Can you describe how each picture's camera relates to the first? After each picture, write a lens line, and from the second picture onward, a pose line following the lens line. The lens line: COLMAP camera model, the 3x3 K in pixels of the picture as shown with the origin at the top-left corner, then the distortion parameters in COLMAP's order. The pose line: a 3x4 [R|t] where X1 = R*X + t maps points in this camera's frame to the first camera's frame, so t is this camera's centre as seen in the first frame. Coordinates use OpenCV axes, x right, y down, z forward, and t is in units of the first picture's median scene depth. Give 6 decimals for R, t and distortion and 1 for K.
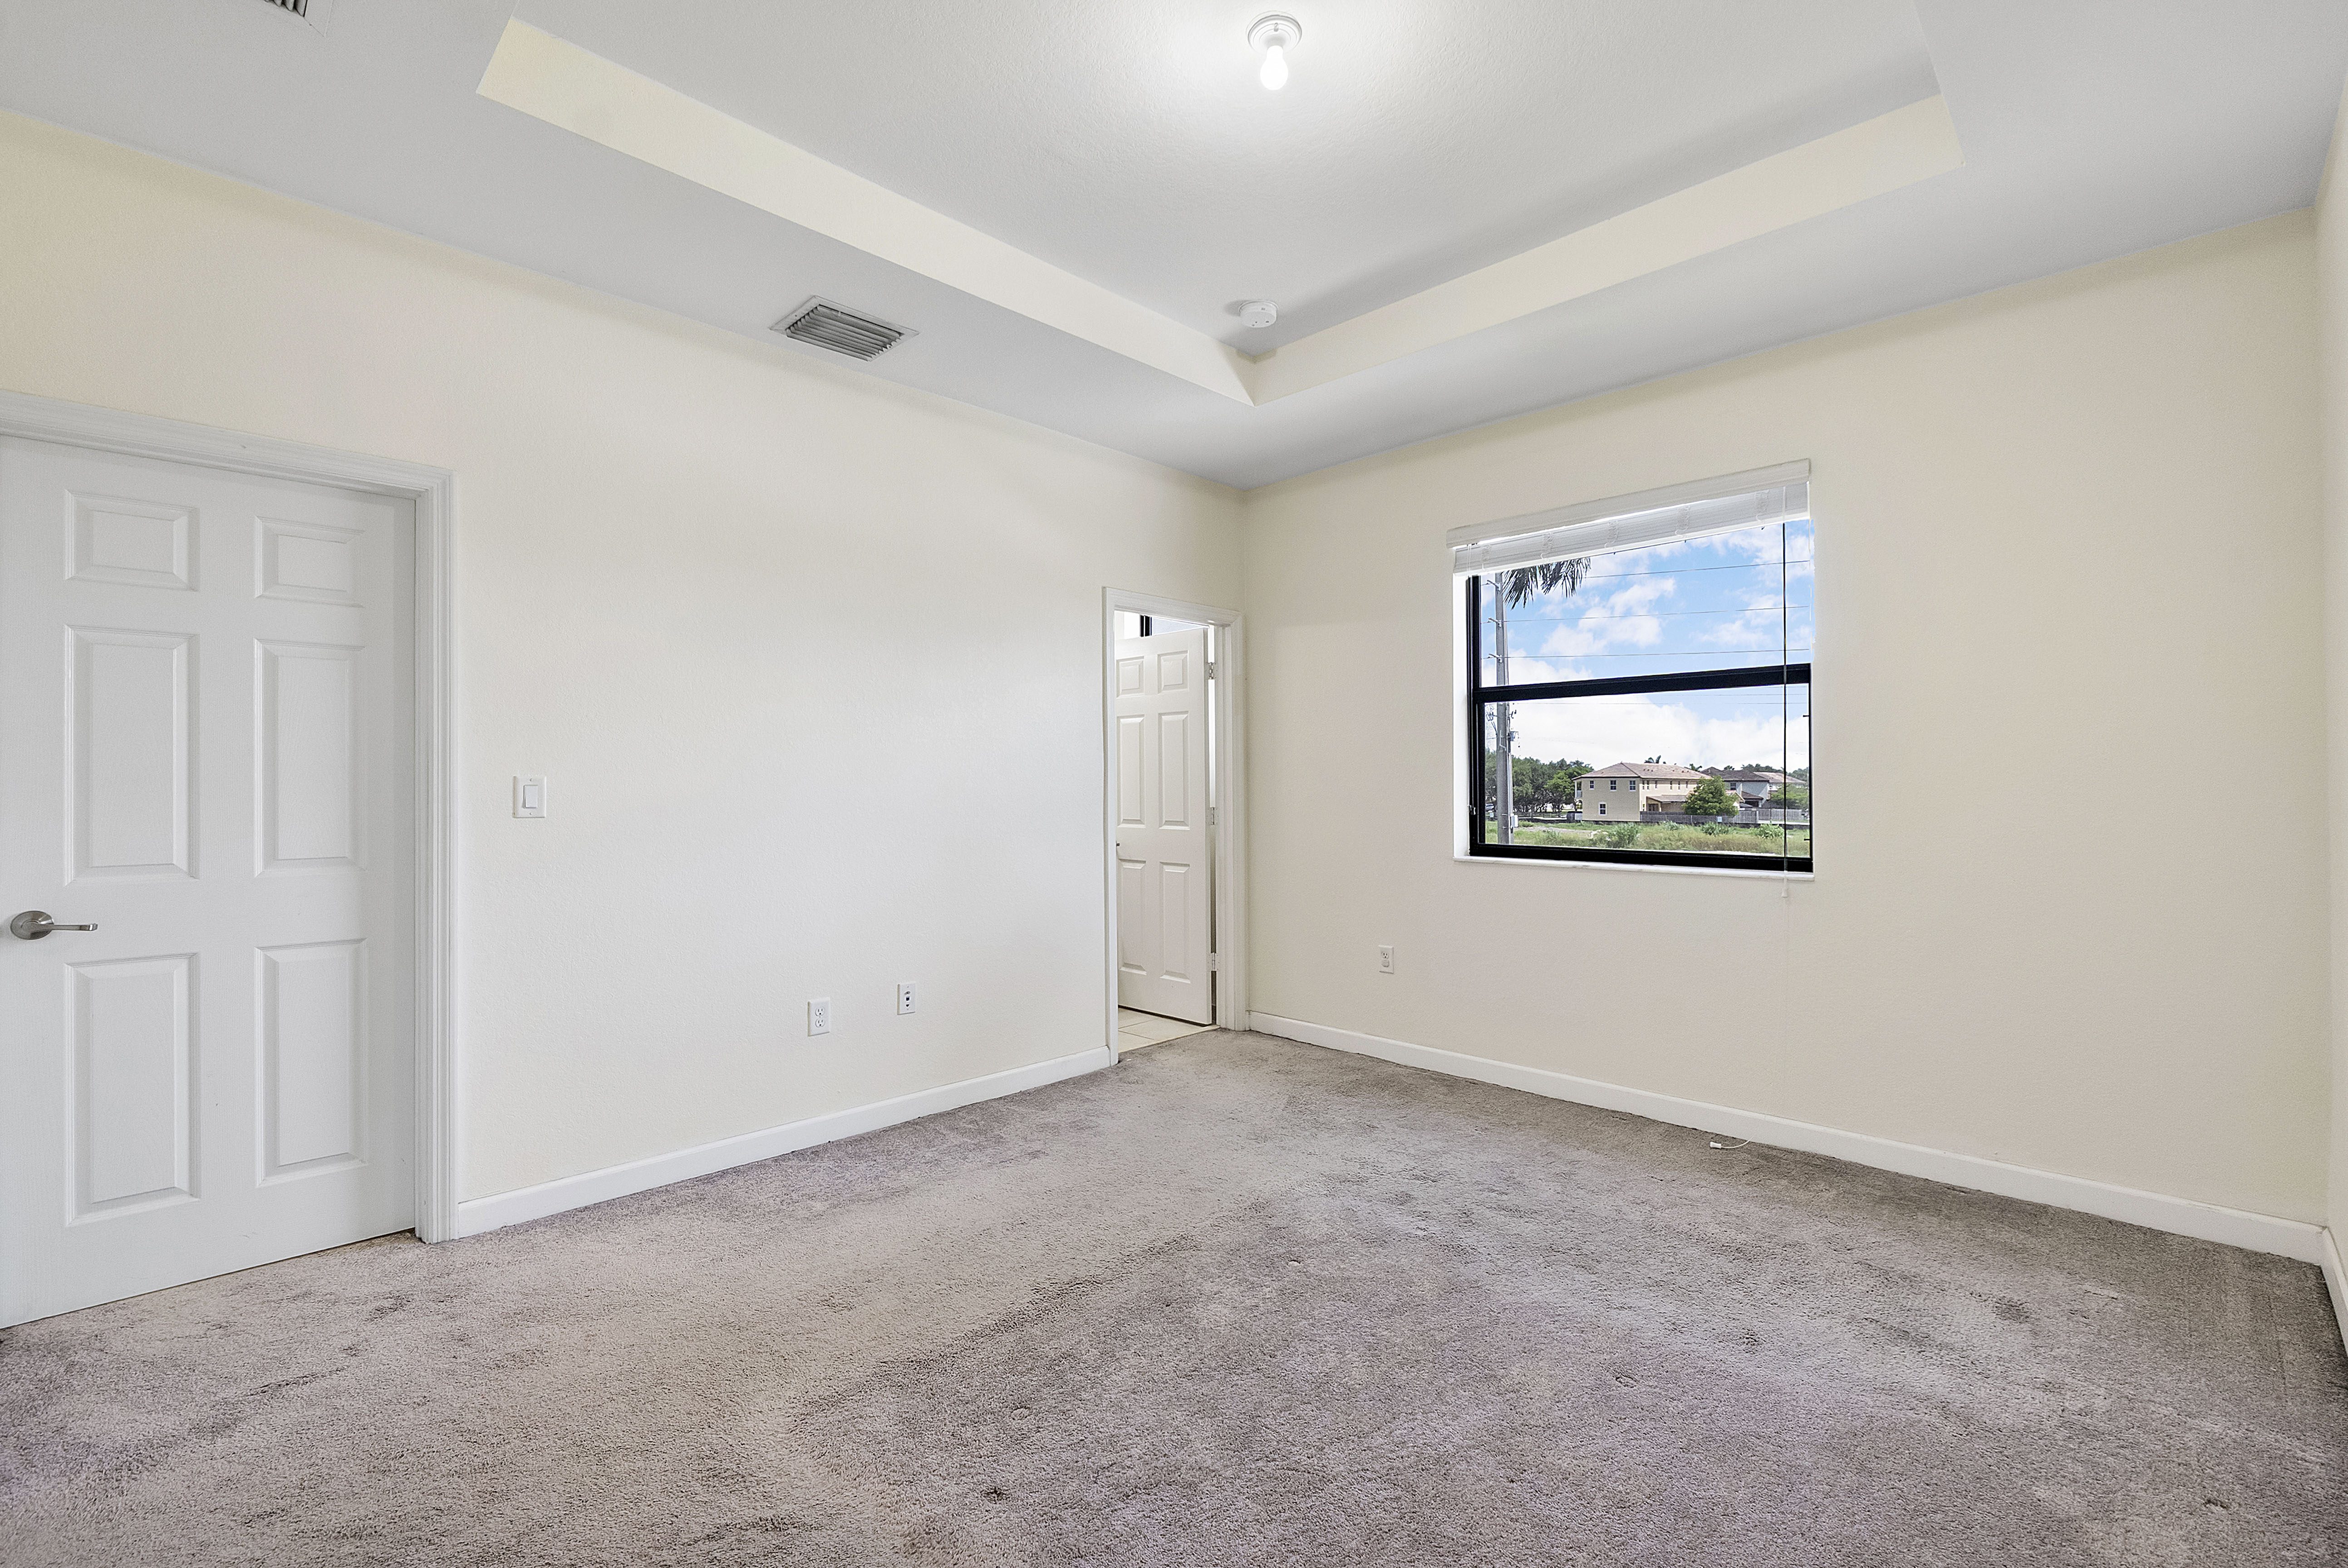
lens RADIAL K [[999.1, 0, 1173.5], [0, 999.1, 786.9], [0, 0, 1]] dist [-0.005208, -0.000896]
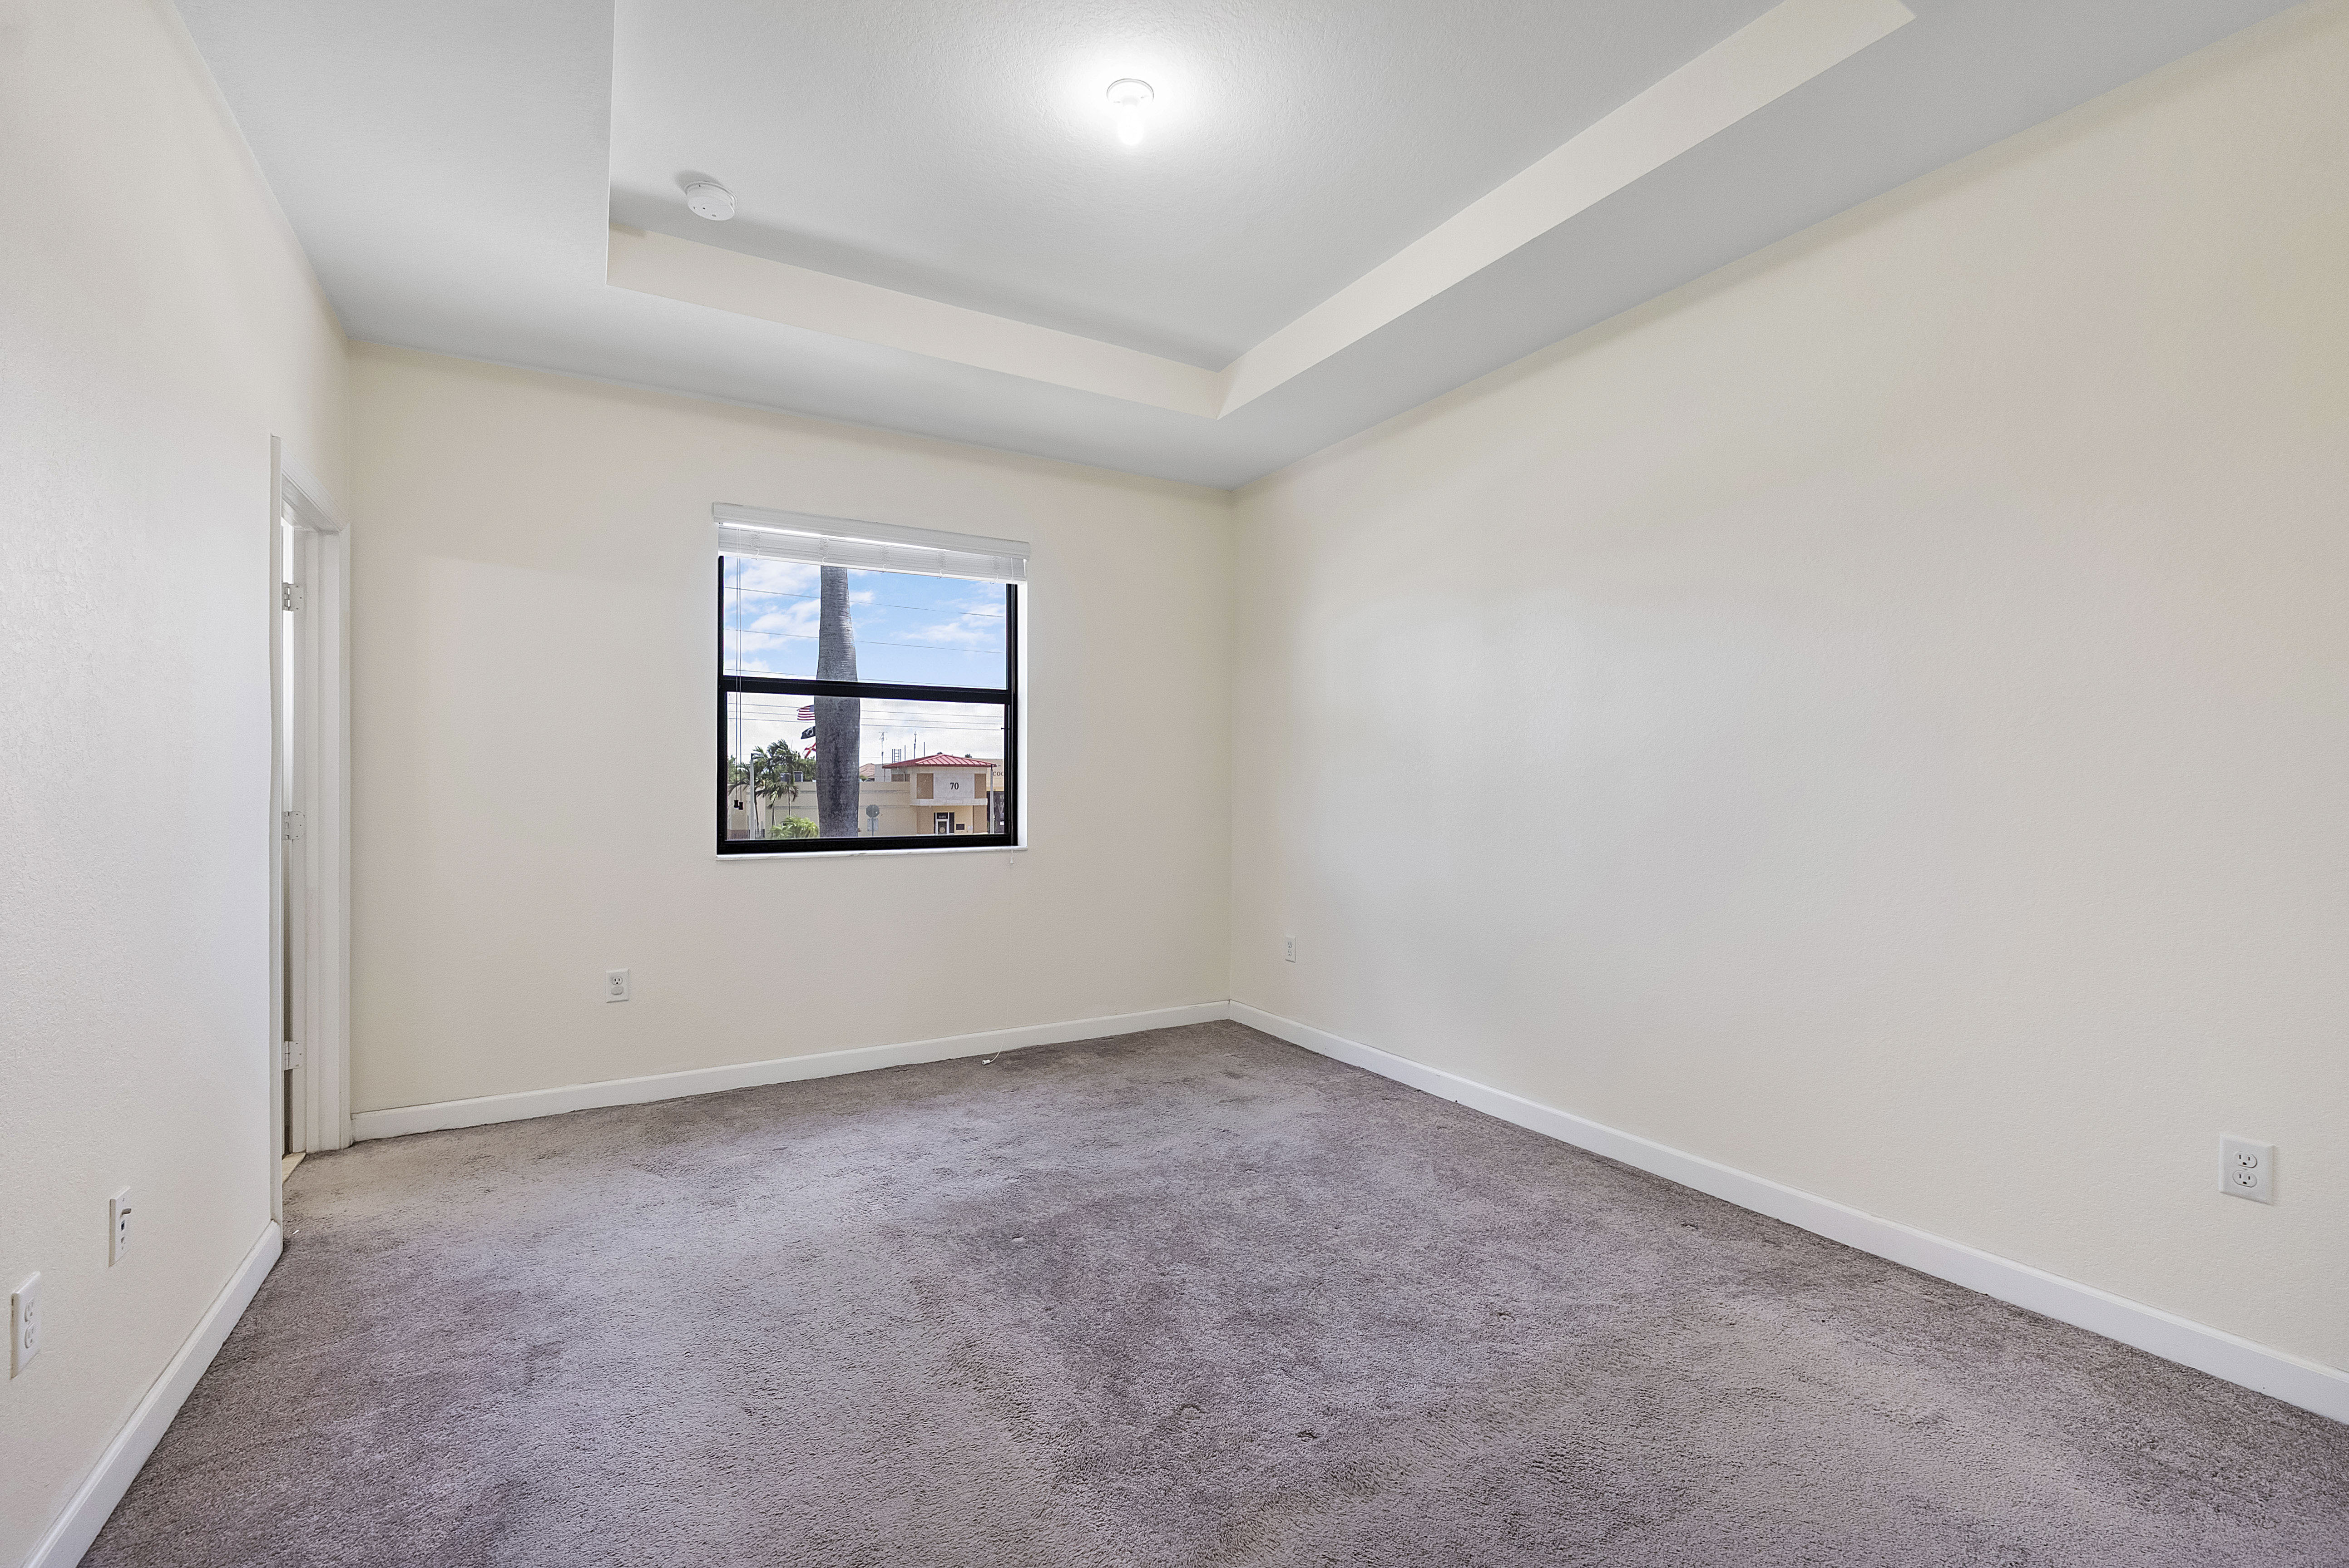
lens RADIAL K [[999.4, 0, 1174.0], [0, 999.4, 786.9], [0, 0, 1]] dist [-0.005208, -0.000896]
pose [[0.268932, -0.000828, 0.963159, -0.553865], [0.005330, 0.999986, -0.000629, 0.009958], [-0.963144, 0.005303, 0.268932, 0.383025]]
